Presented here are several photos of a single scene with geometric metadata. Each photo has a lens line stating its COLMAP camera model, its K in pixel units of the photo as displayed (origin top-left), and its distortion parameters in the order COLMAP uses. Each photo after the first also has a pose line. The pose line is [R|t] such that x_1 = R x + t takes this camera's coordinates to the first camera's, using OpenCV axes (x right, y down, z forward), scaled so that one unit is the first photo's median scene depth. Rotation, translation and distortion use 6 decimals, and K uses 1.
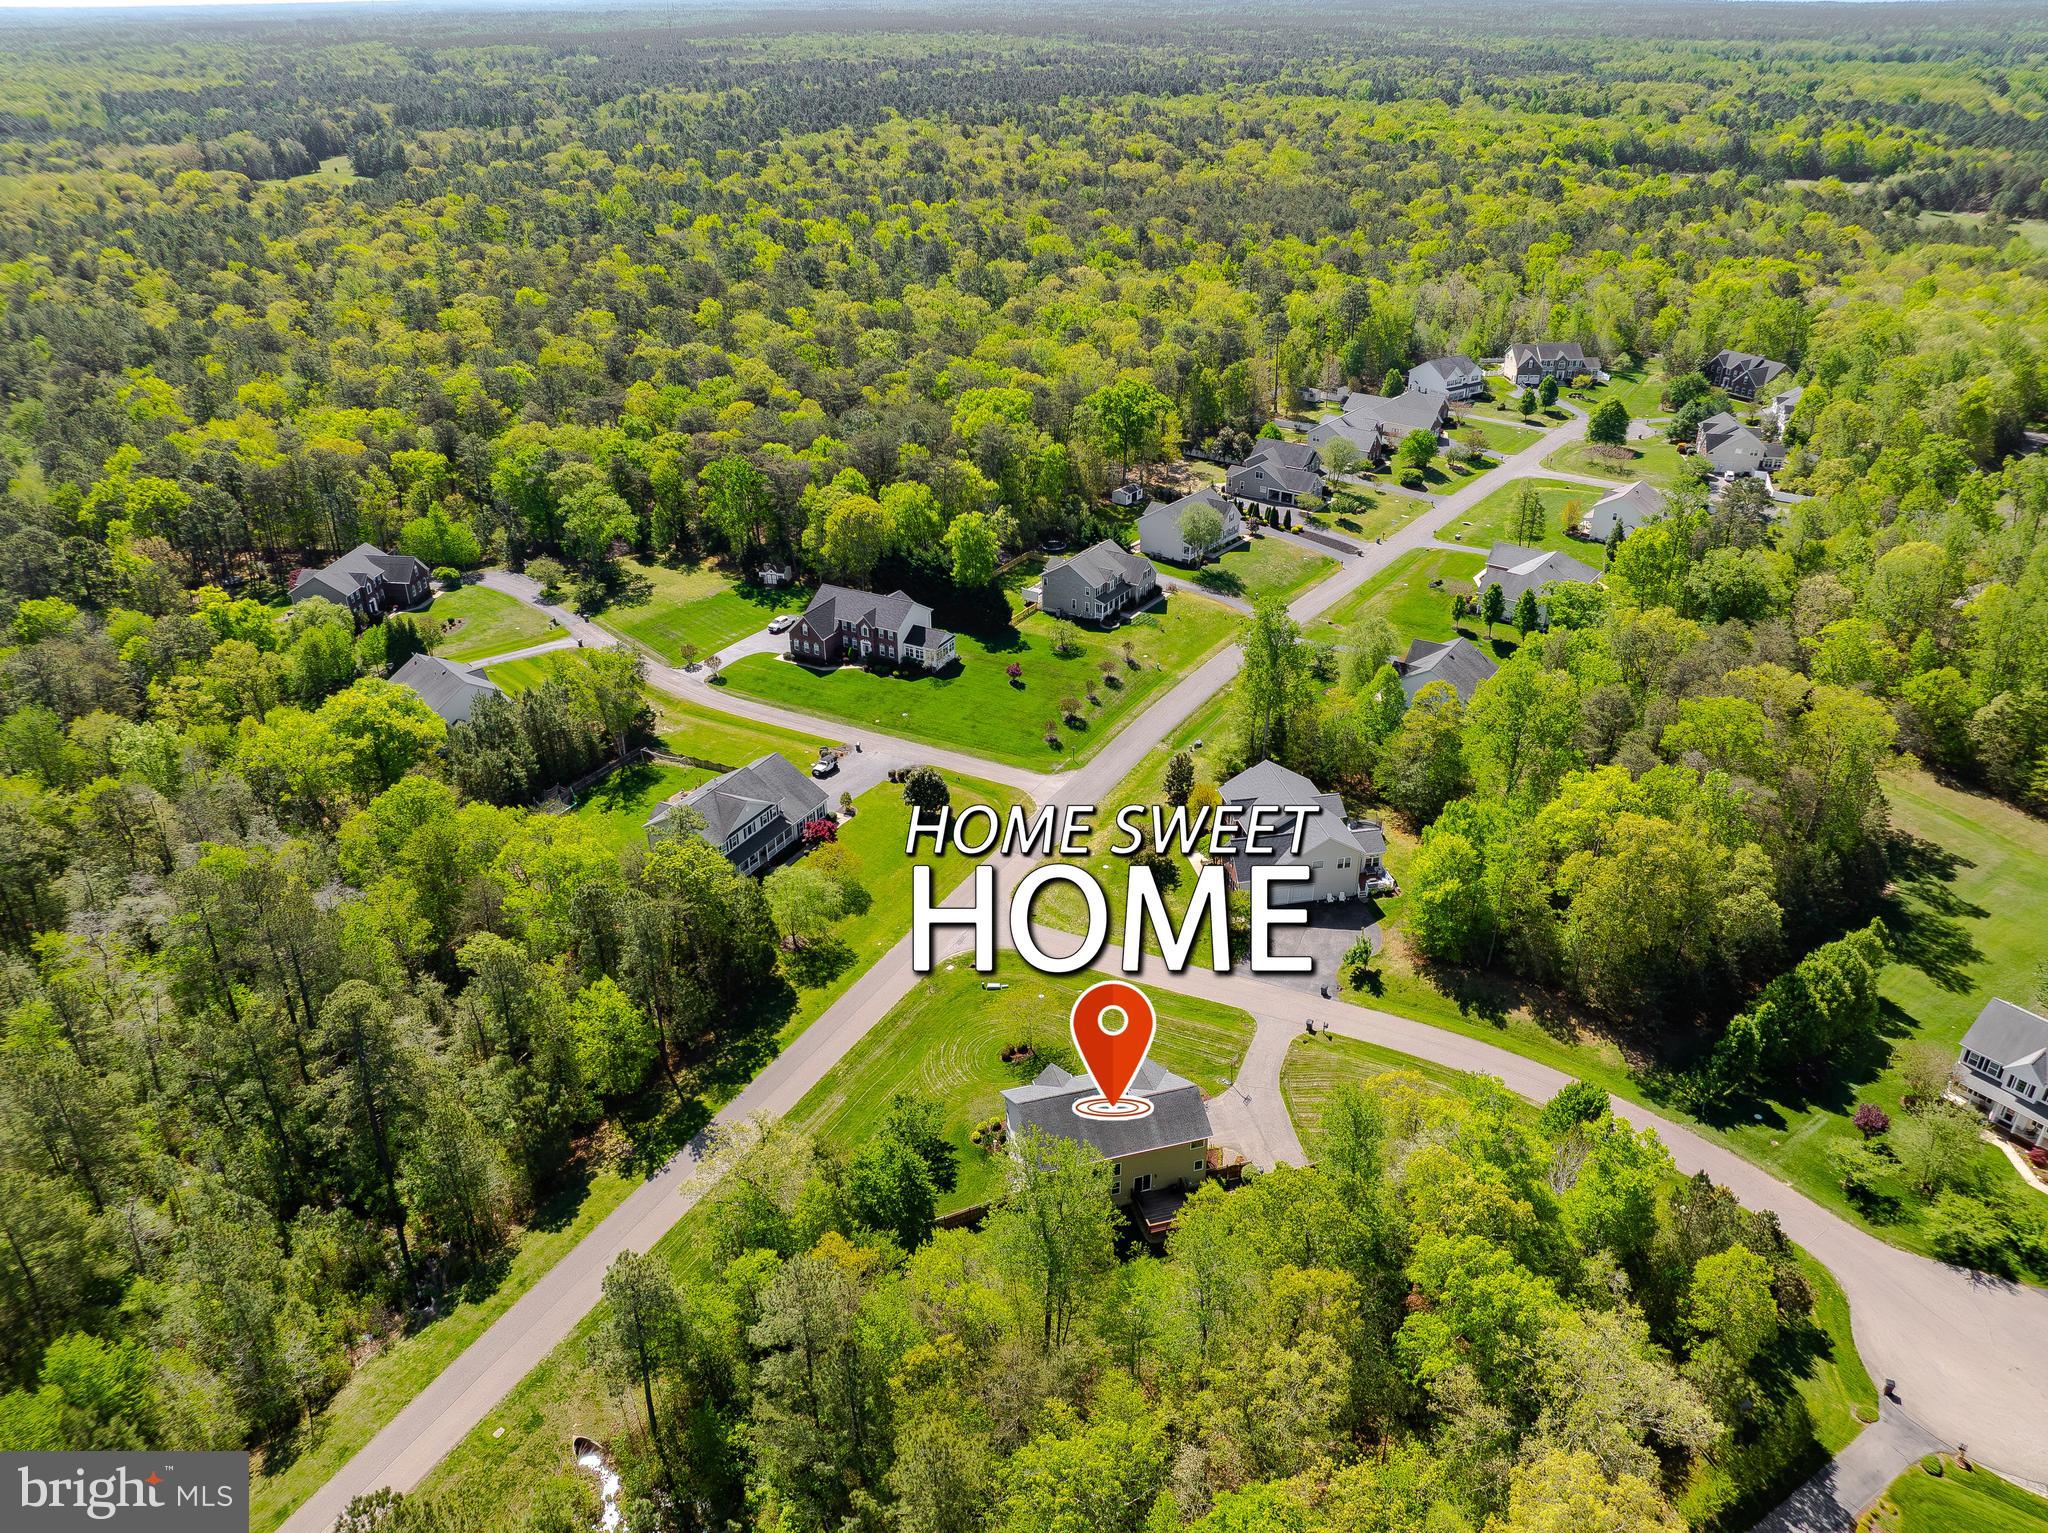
lens RADIAL K [[1440.7, 0, 1031.5], [0, 1440.7, 766.3], [0, 0, 1]] dist [-0.039485, 0.013076]
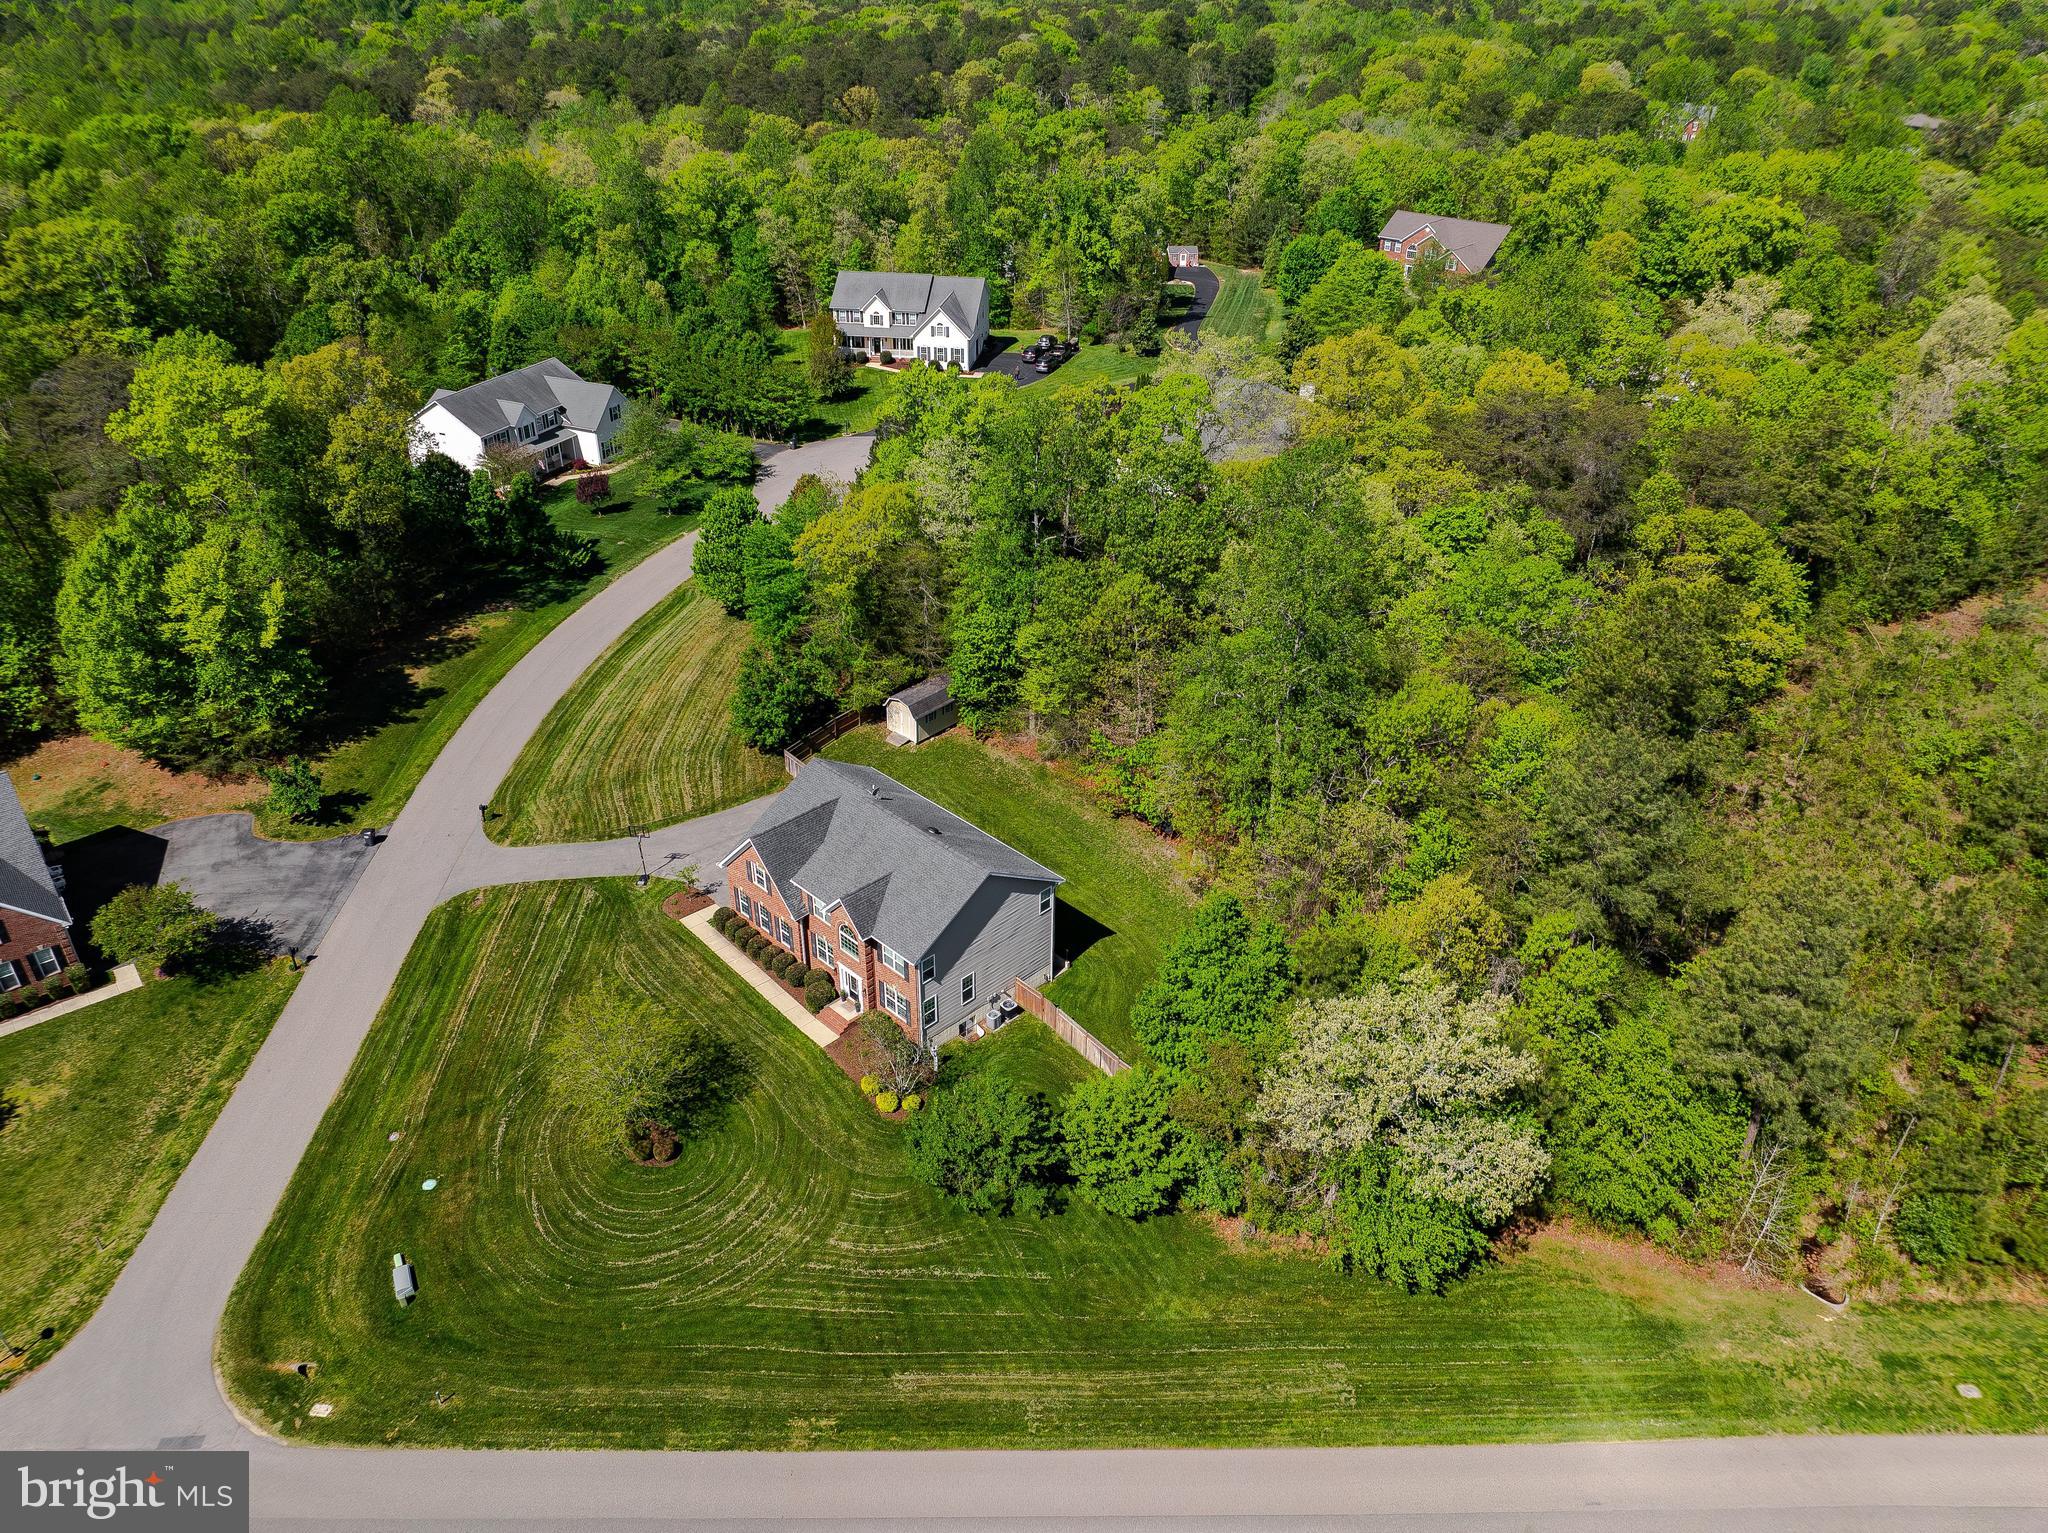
lens RADIAL K [[1440.7, 0, 1026.3], [0, 1440.7, 780.4], [0, 0, 1]] dist [-0.039485, 0.013076]
pose [[-0.474310, -0.457289, 0.752274, -0.393358], [0.414573, 0.637810, 0.649098, -0.142780], [-0.776633, 0.619746, -0.112940, 0.921254]]
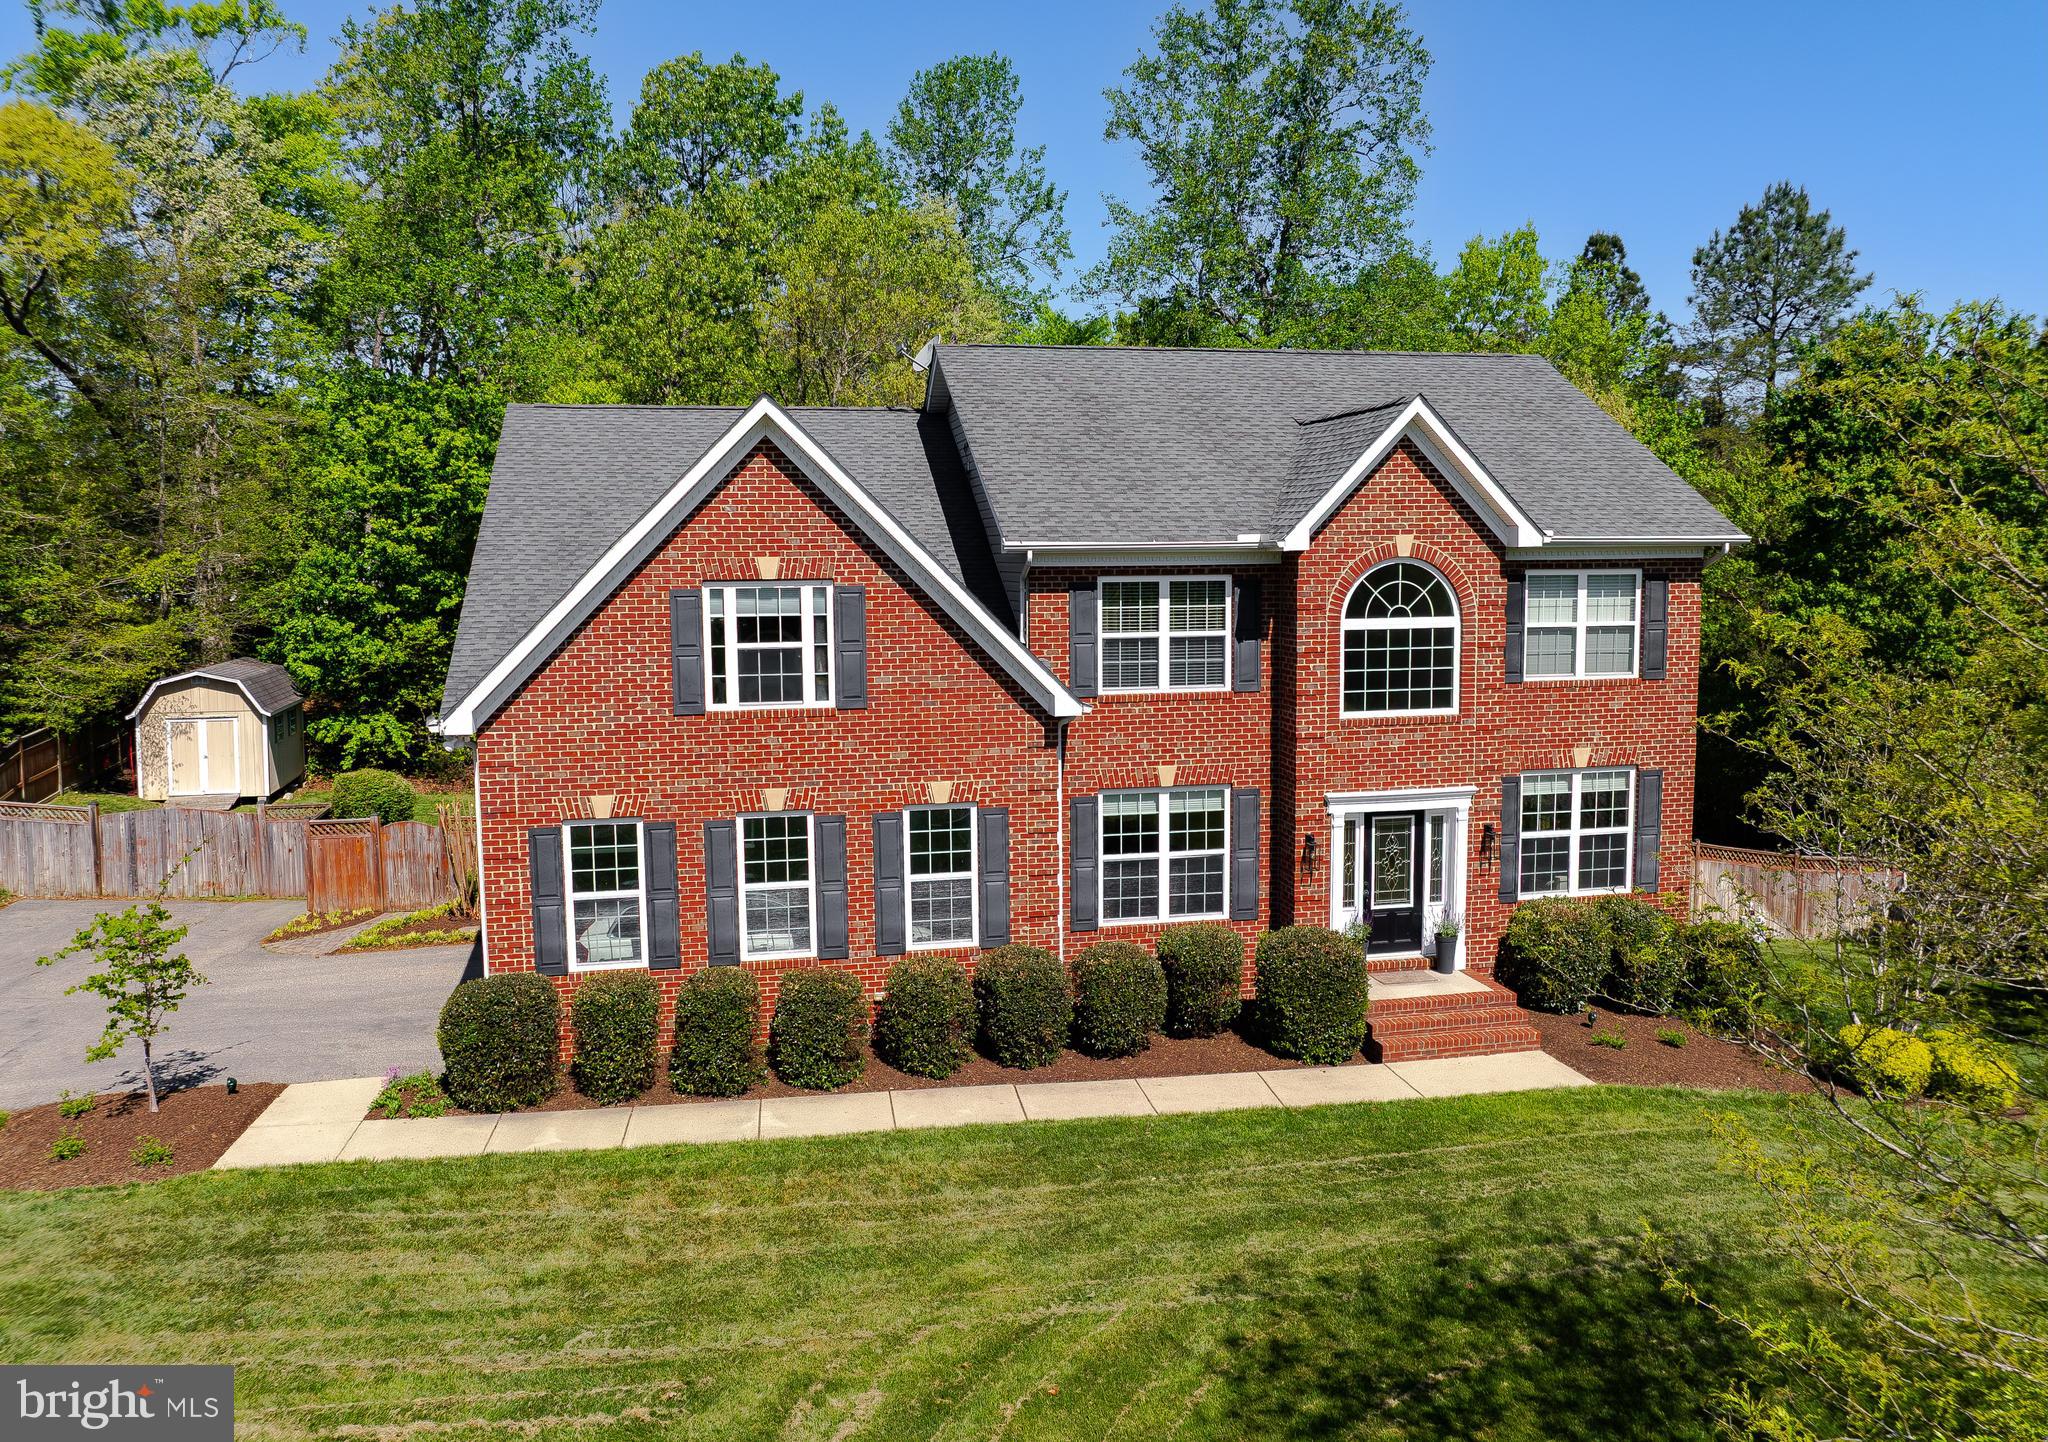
lens RADIAL K [[1474.6, 0, 1000.7], [0, 1474.6, 700.4], [0, 0, 1]] dist [-0.022199, -0.017309]
pose [[-0.995919, 0.006401, 0.090022, 0.037038], [0.055851, 0.827242, 0.559063, 0.144085], [-0.070891, 0.561810, -0.824223, 1.063990]]
